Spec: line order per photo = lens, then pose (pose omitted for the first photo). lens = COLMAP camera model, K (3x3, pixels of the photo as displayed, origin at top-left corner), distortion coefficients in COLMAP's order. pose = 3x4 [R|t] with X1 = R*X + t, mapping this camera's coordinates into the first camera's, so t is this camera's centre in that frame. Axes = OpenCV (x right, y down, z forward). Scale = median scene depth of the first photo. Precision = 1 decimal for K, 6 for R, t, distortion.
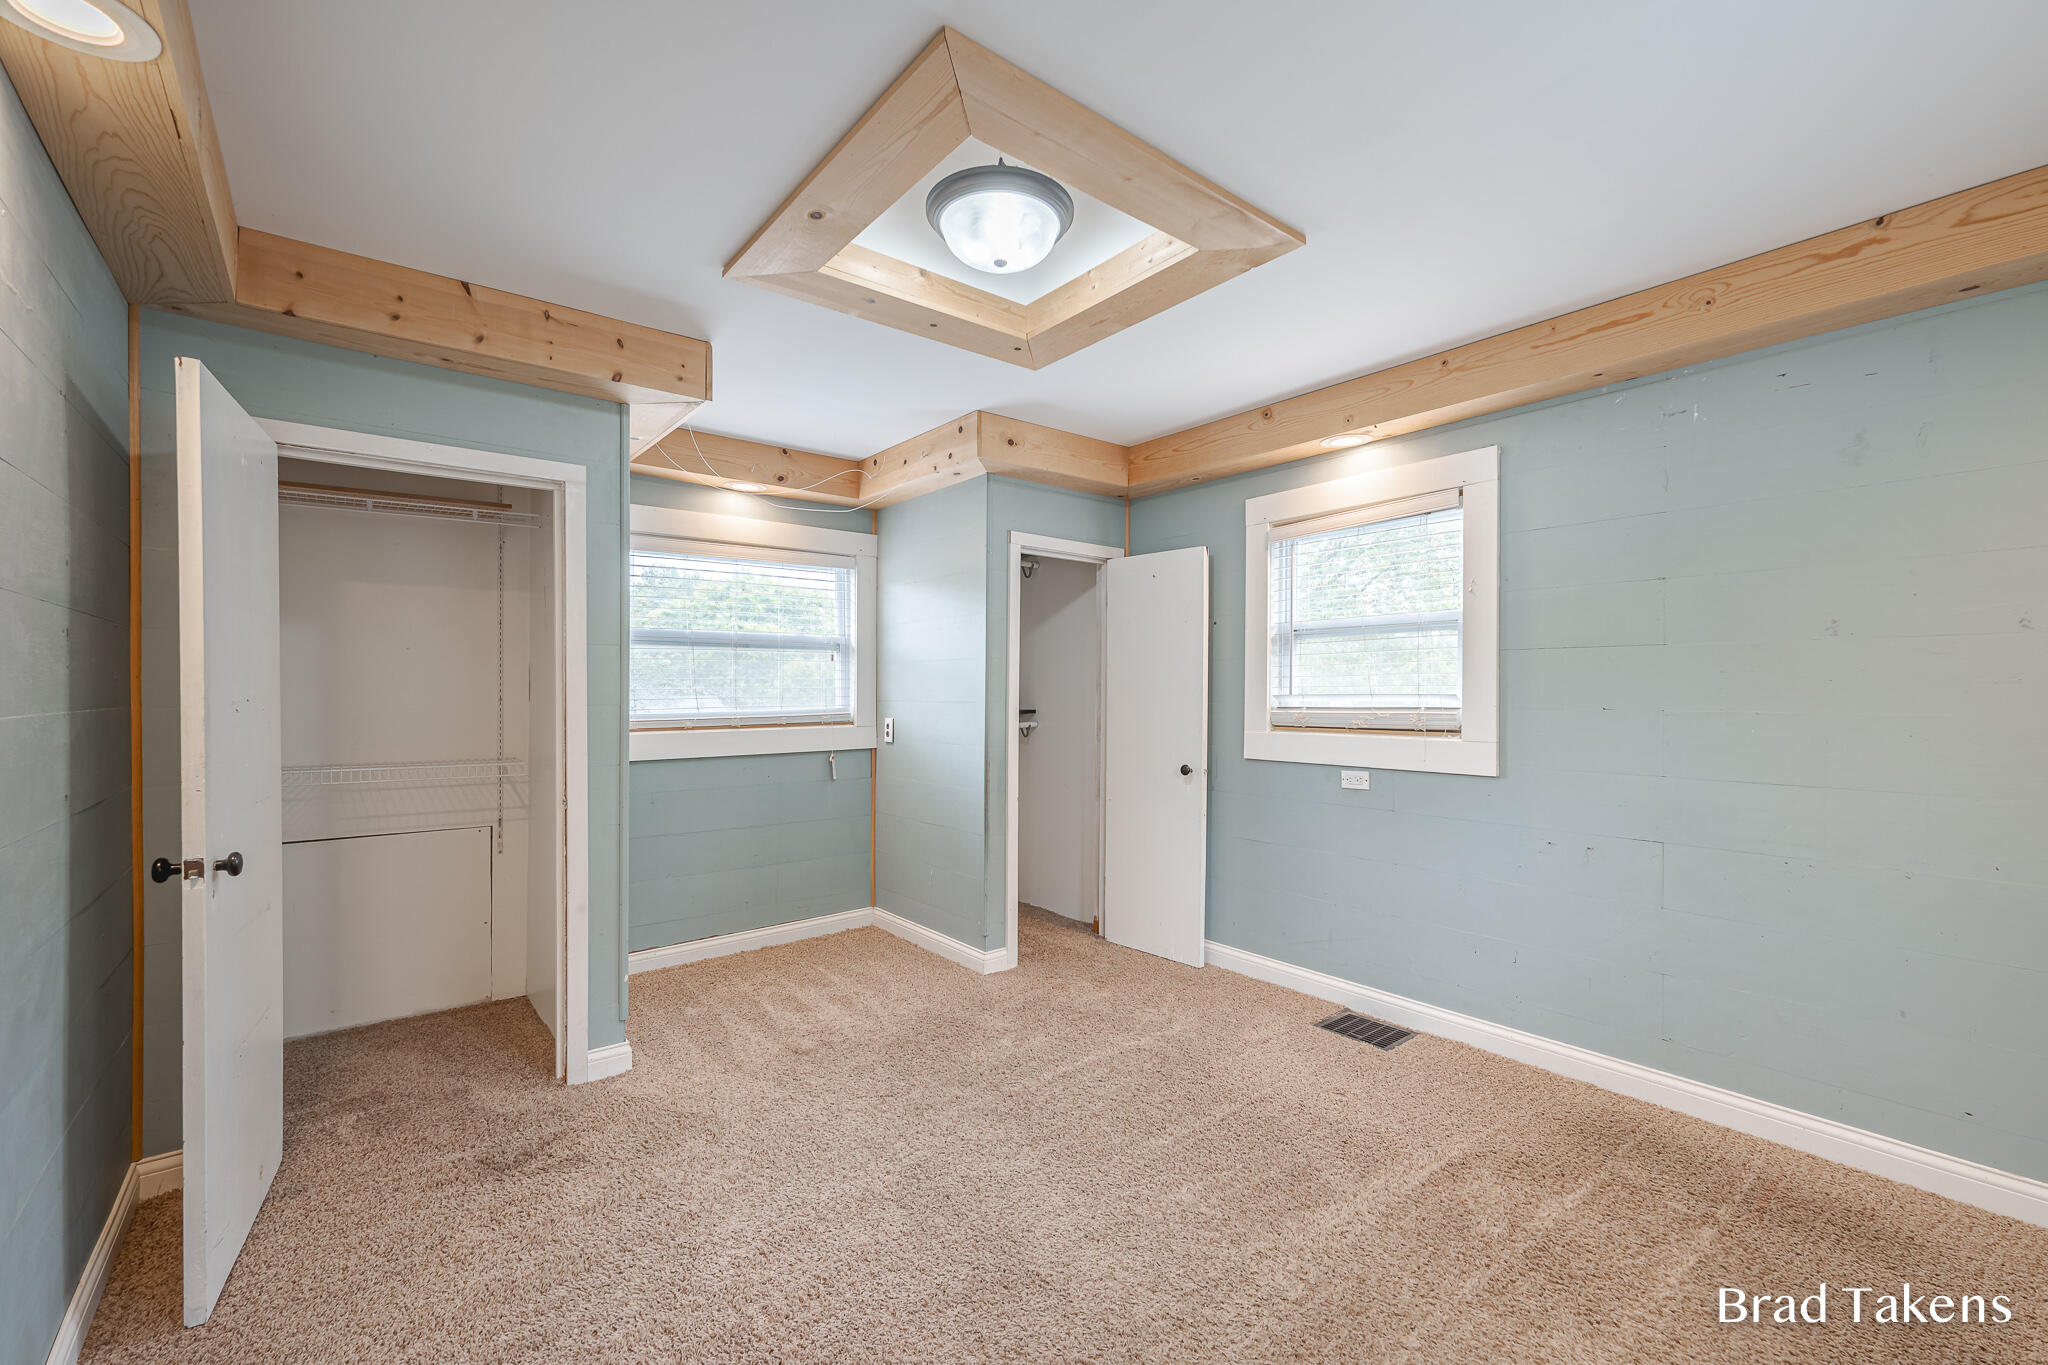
lens RADIAL K [[845.0, 0, 1027.5], [0, 845.0, 695.1], [0, 0, 1]] dist [0.000236, -0.000087]
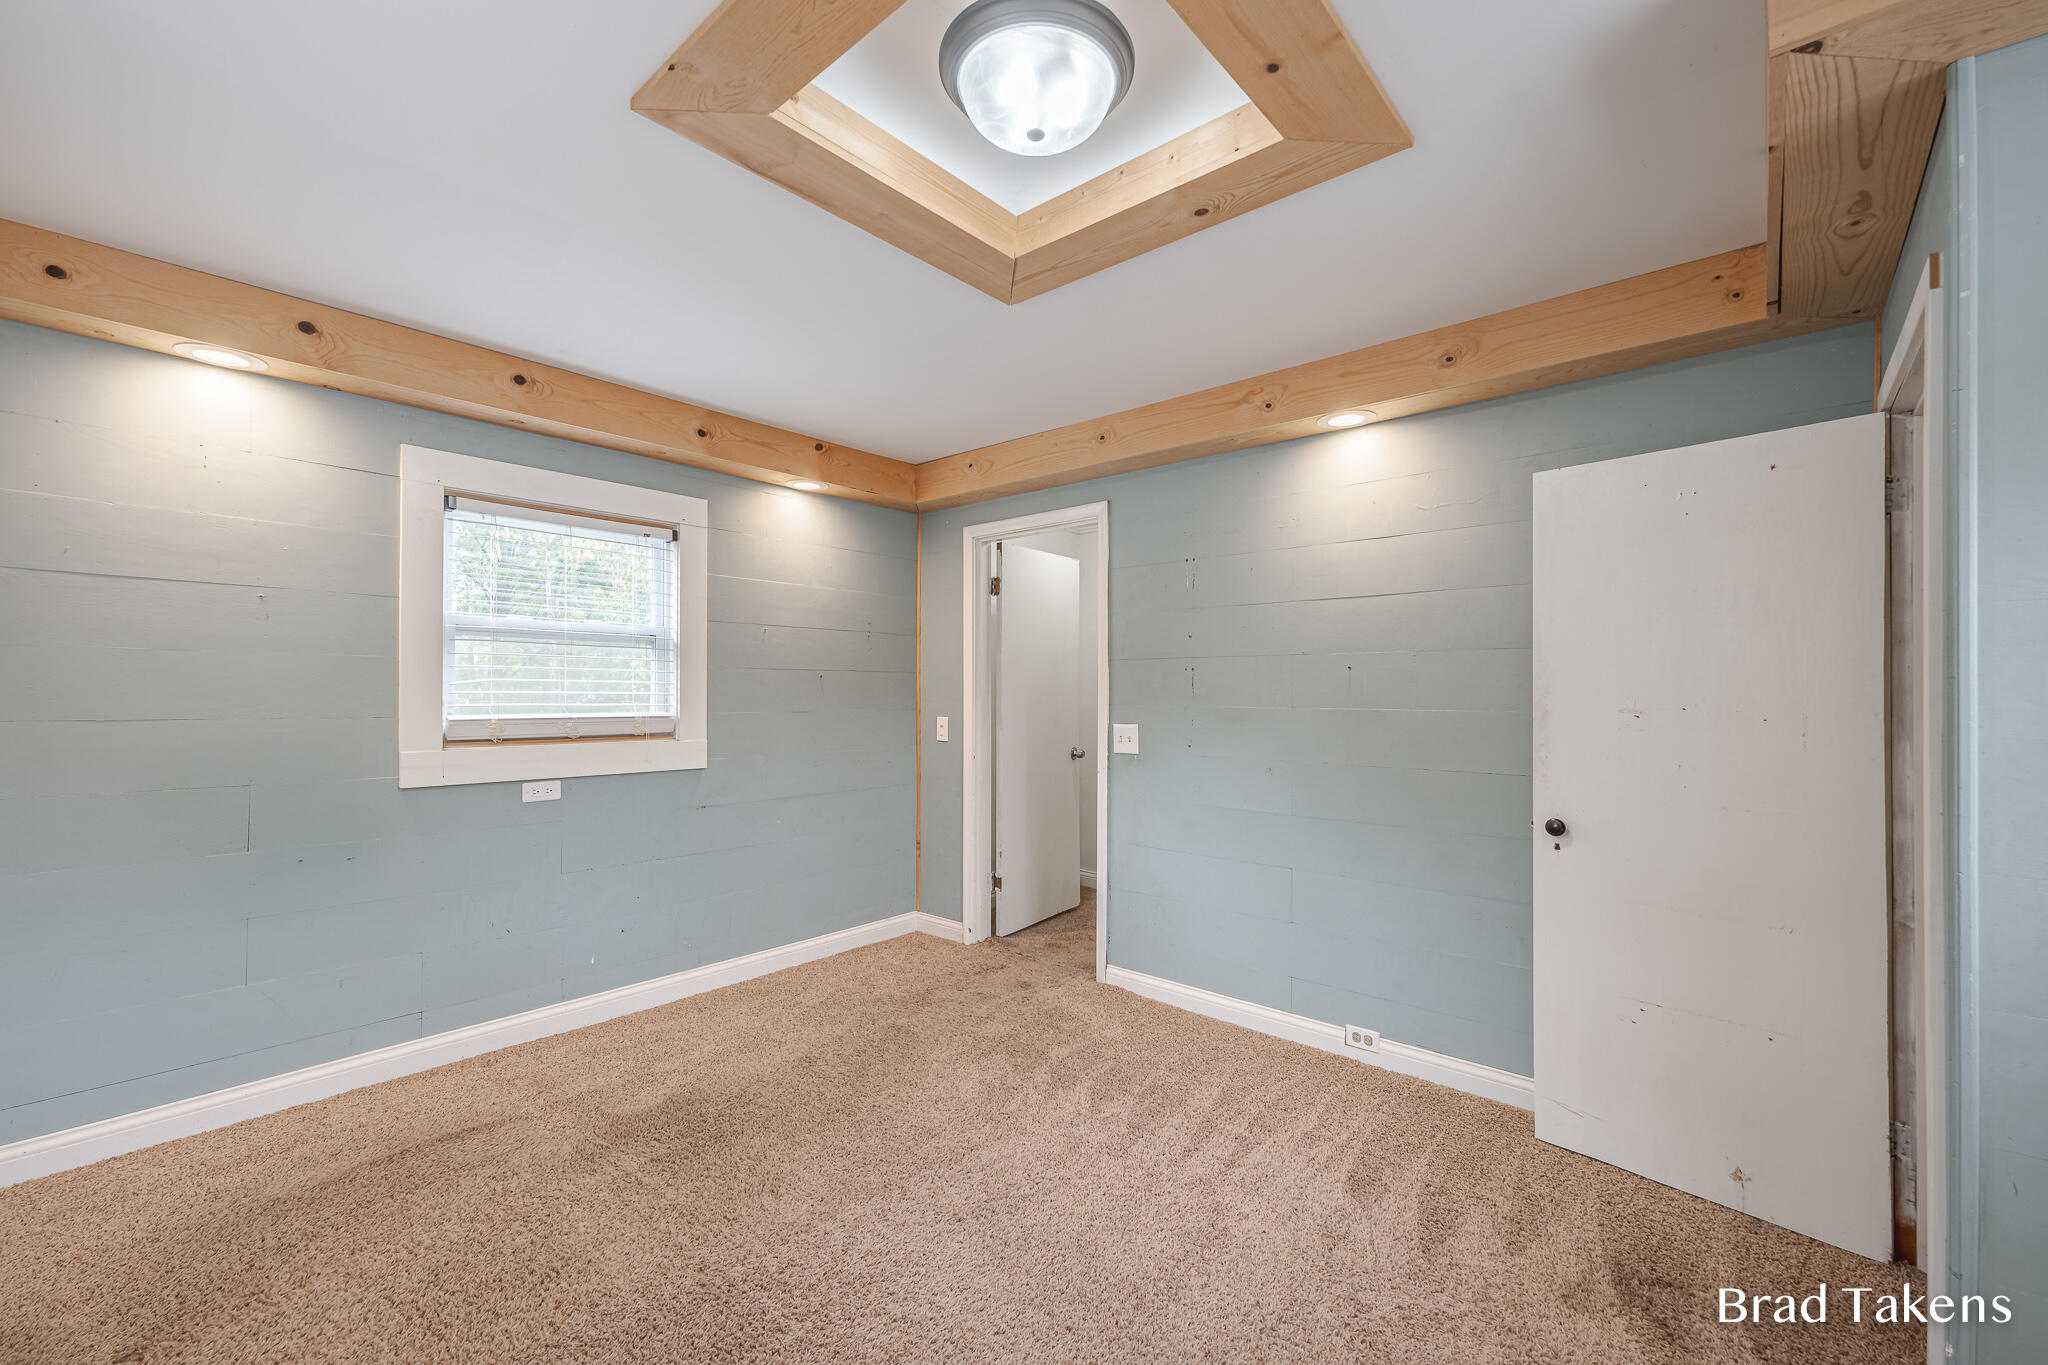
lens RADIAL K [[835.6, 0, 1026.3], [0, 835.6, 686.3], [0, 0, 1]] dist [0.008136, -0.000230]
pose [[-0.985173, -0.003580, -0.171528, 0.070191], [-0.003947, 0.999991, 0.001801, -0.013254], [0.171520, 0.002451, -0.985178, 1.172433]]
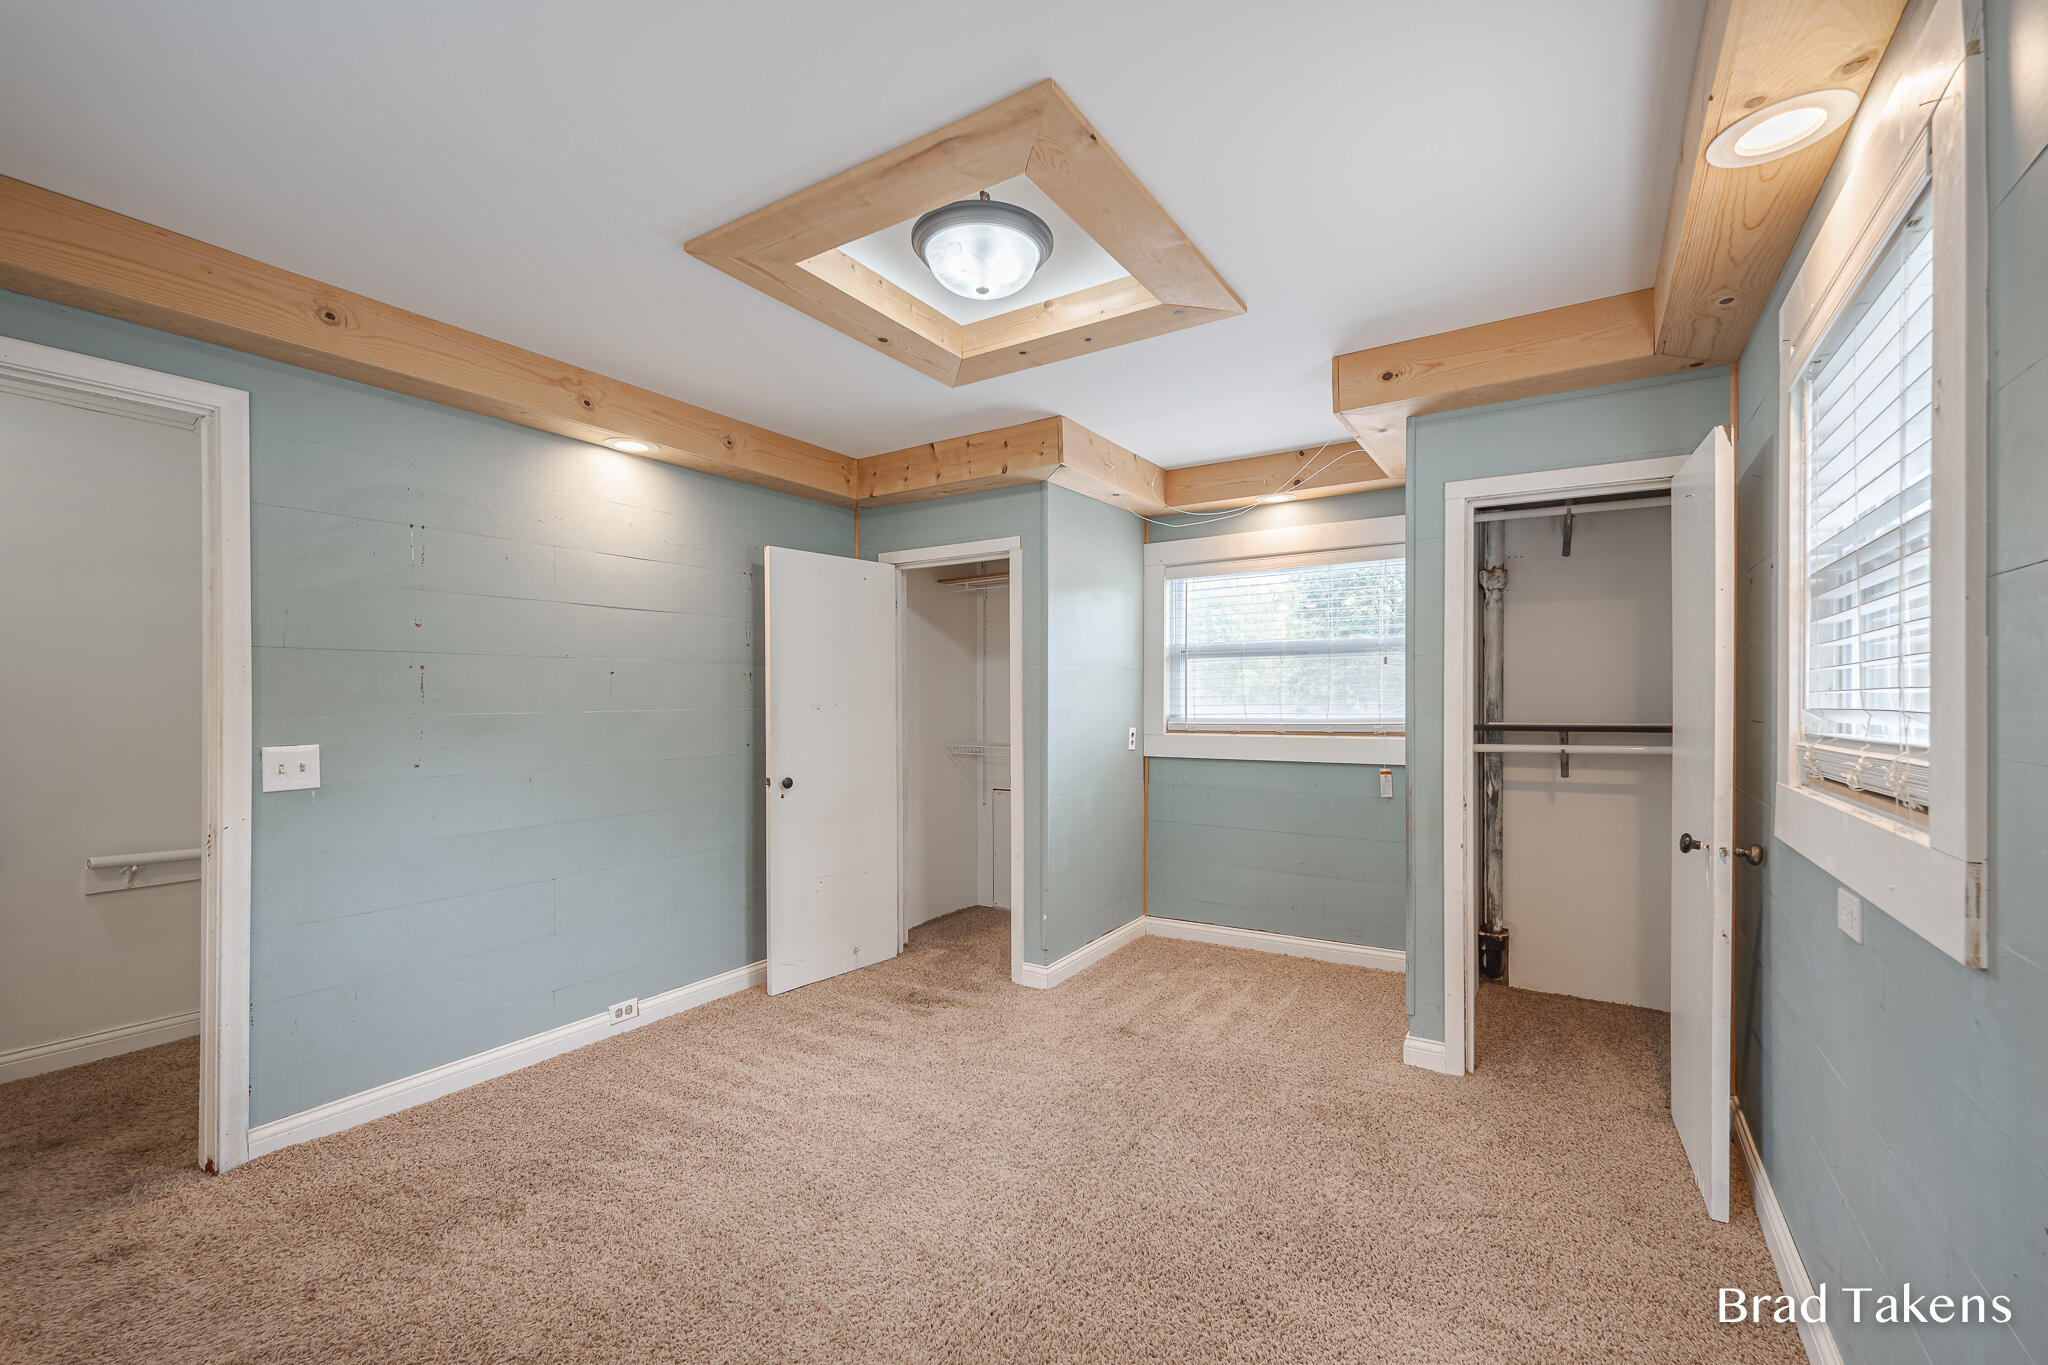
lens RADIAL K [[837.4, 0, 1046.0], [0, 837.4, 692.4], [0, 0, 1]] dist [-0.000841, 0.000022]
pose [[0.328155, -0.005341, -0.944609, 0.652379], [-0.002779, 0.999974, -0.006620, -0.005247], [0.944620, 0.004797, 0.328132, 0.496359]]
